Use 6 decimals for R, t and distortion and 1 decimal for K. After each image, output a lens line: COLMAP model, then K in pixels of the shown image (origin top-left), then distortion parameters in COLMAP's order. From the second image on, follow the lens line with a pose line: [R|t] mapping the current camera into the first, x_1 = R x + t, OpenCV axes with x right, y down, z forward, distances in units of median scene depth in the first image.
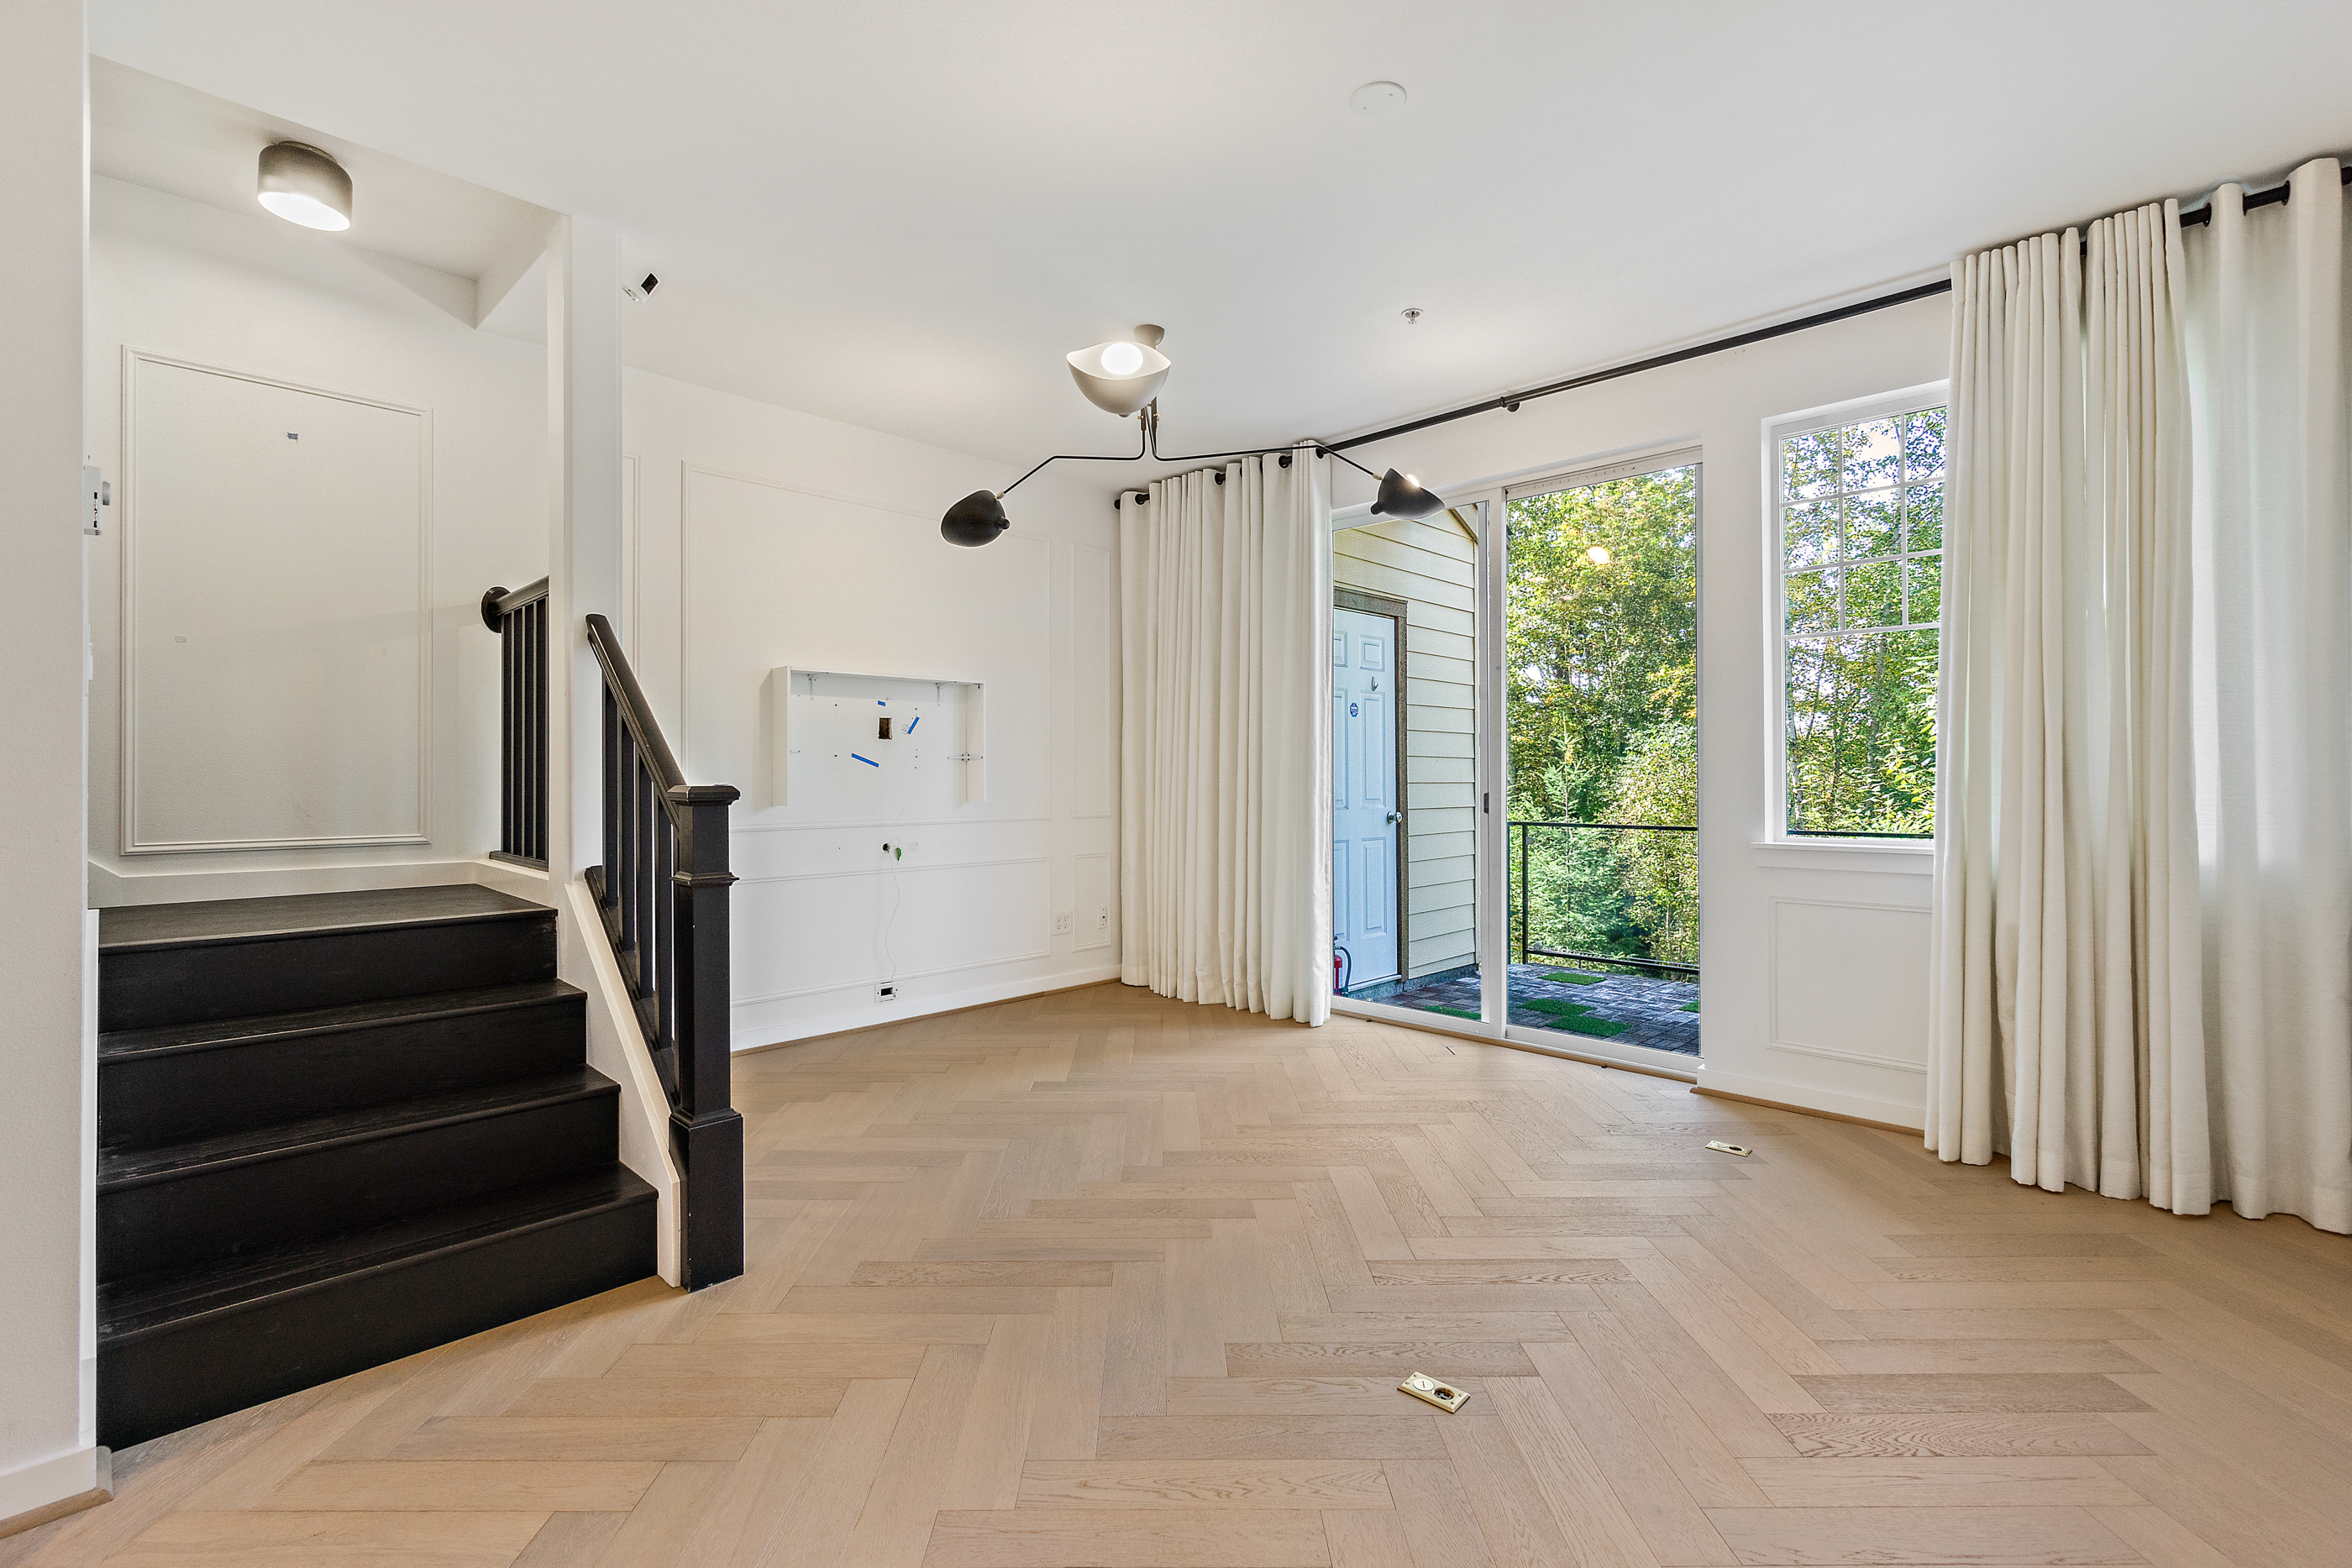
lens RADIAL K [[1039.6, 0, 1164.3], [0, 1039.6, 781.4], [0, 0, 1]] dist [0.001403, 0.000519]
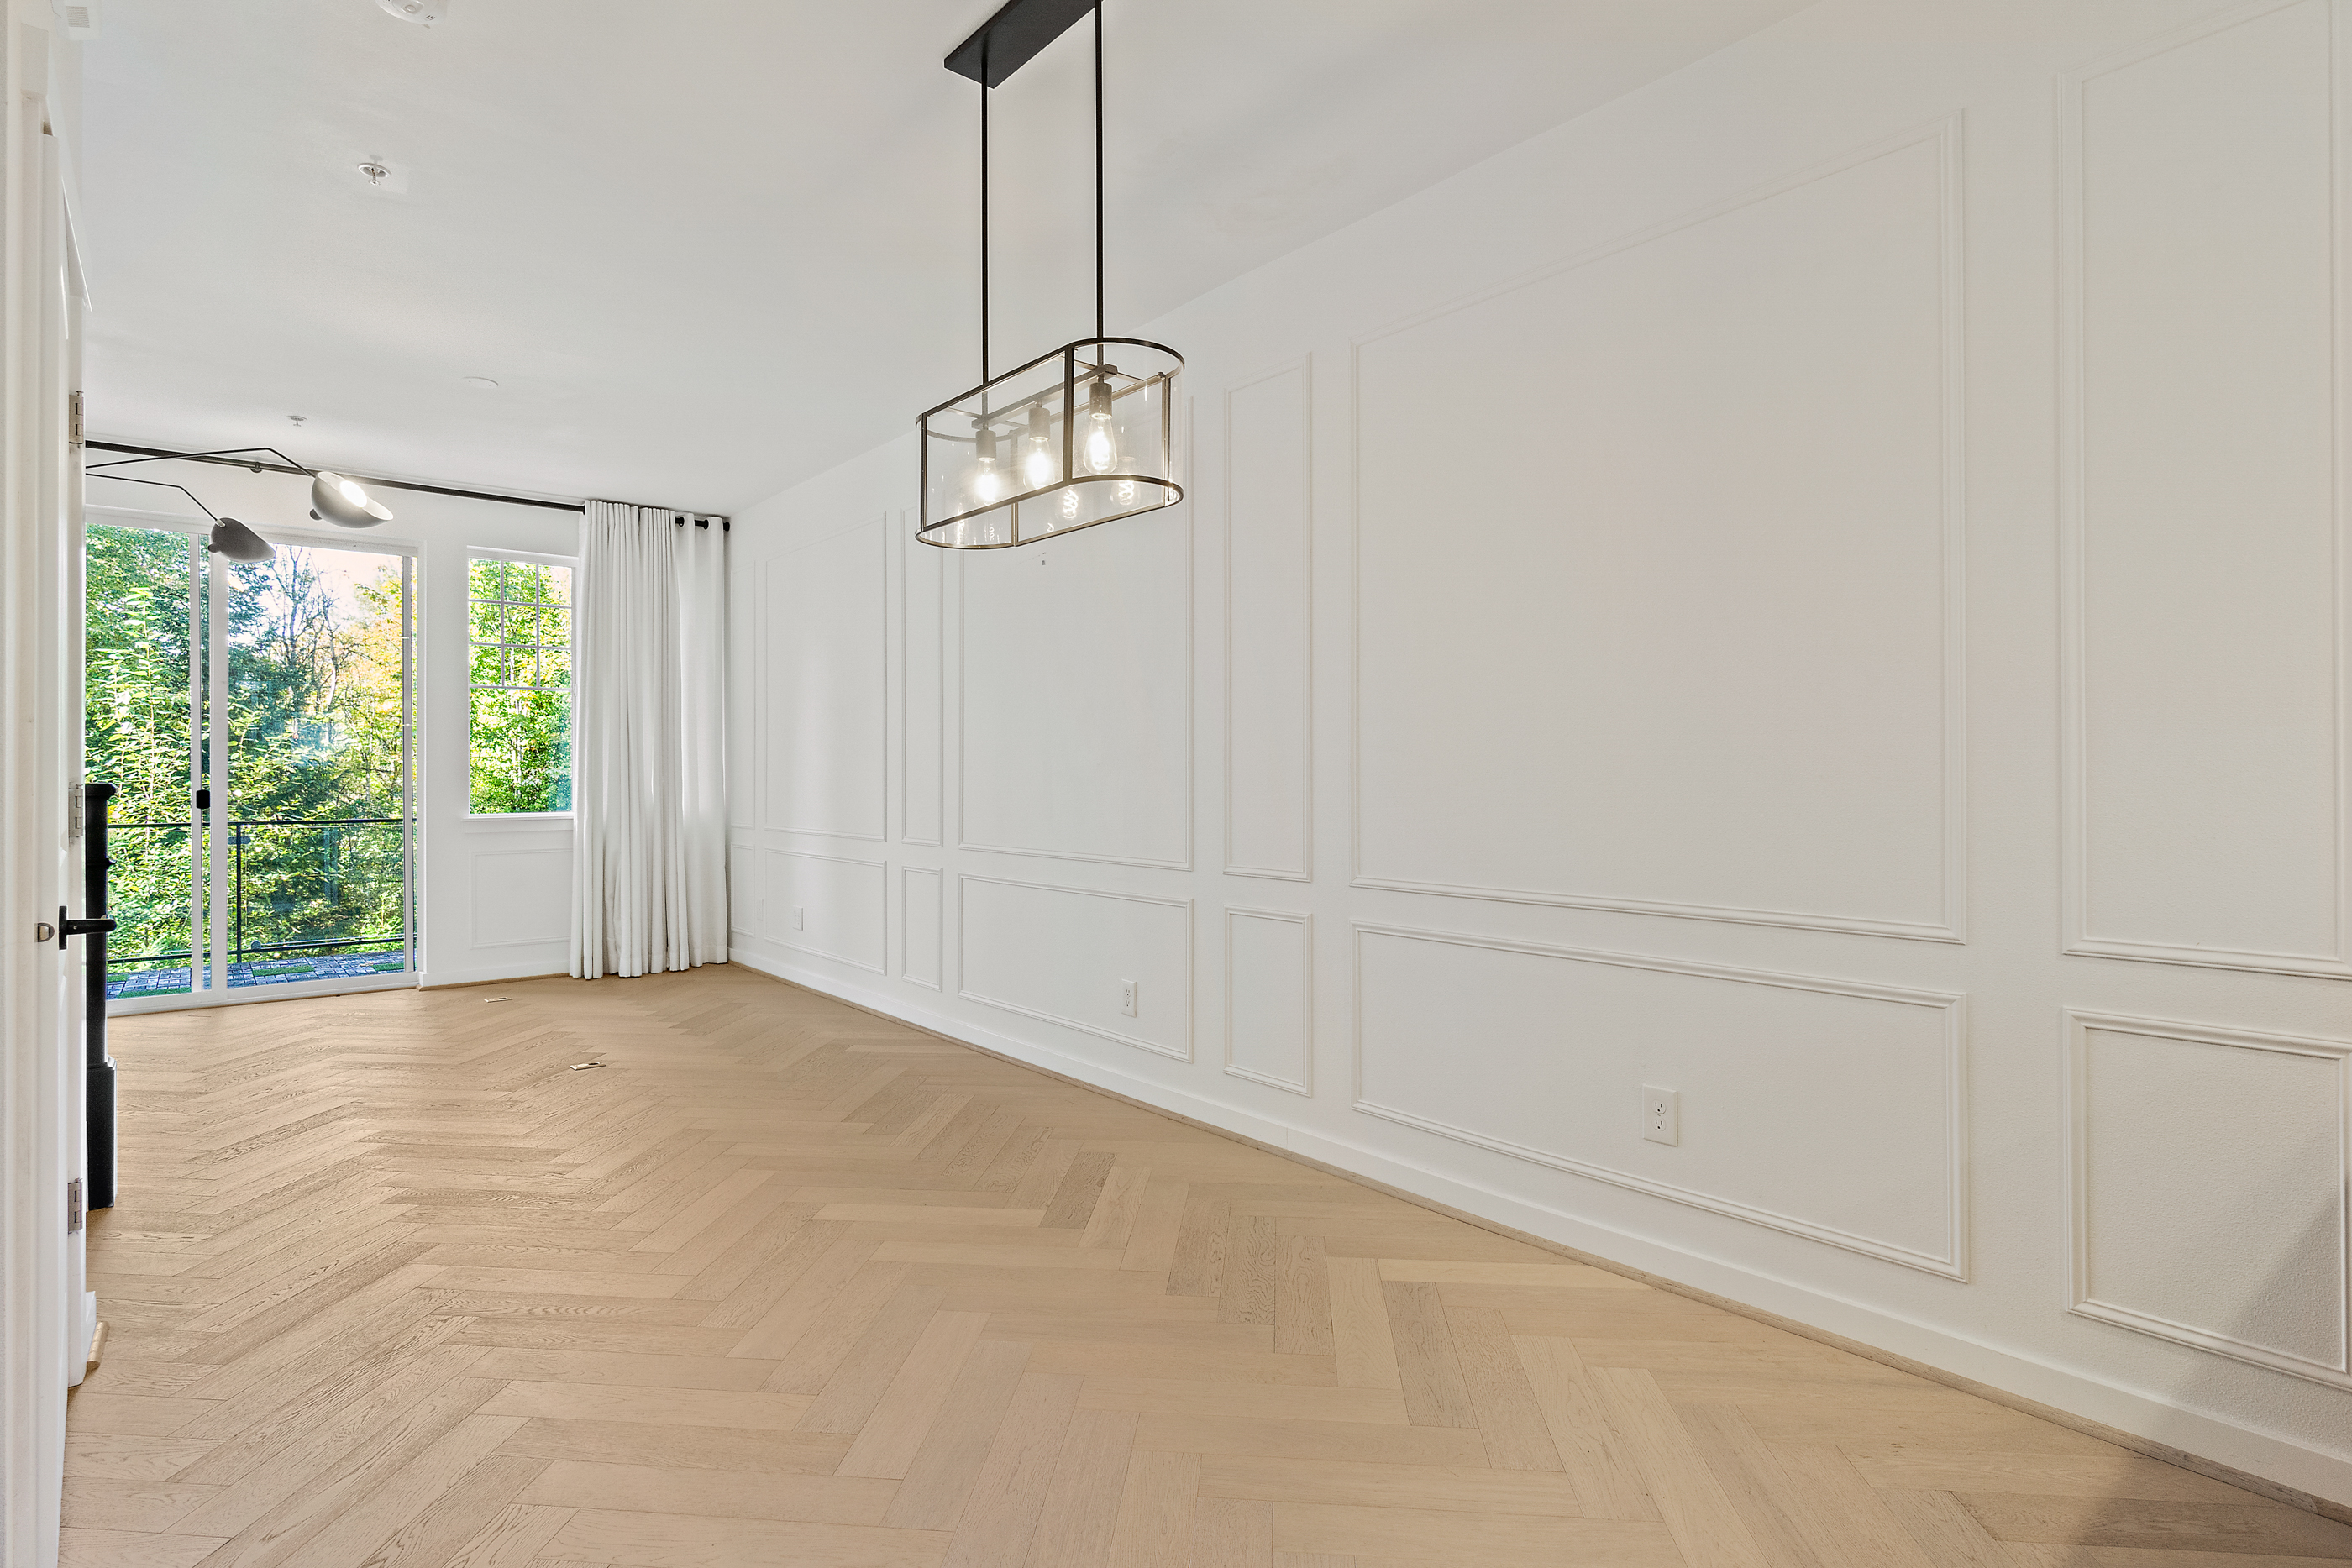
lens RADIAL K [[1193.3, 0, 1175.5], [0, 1193.3, 768.6], [0, 0, 1]] dist [0.000764, 0.000068]
pose [[0.090486, -0.005222, 0.995884, -1.310827], [0.018610, 0.999821, 0.003552, 0.005761], [-0.995724, 0.018212, 0.090567, -0.259325]]
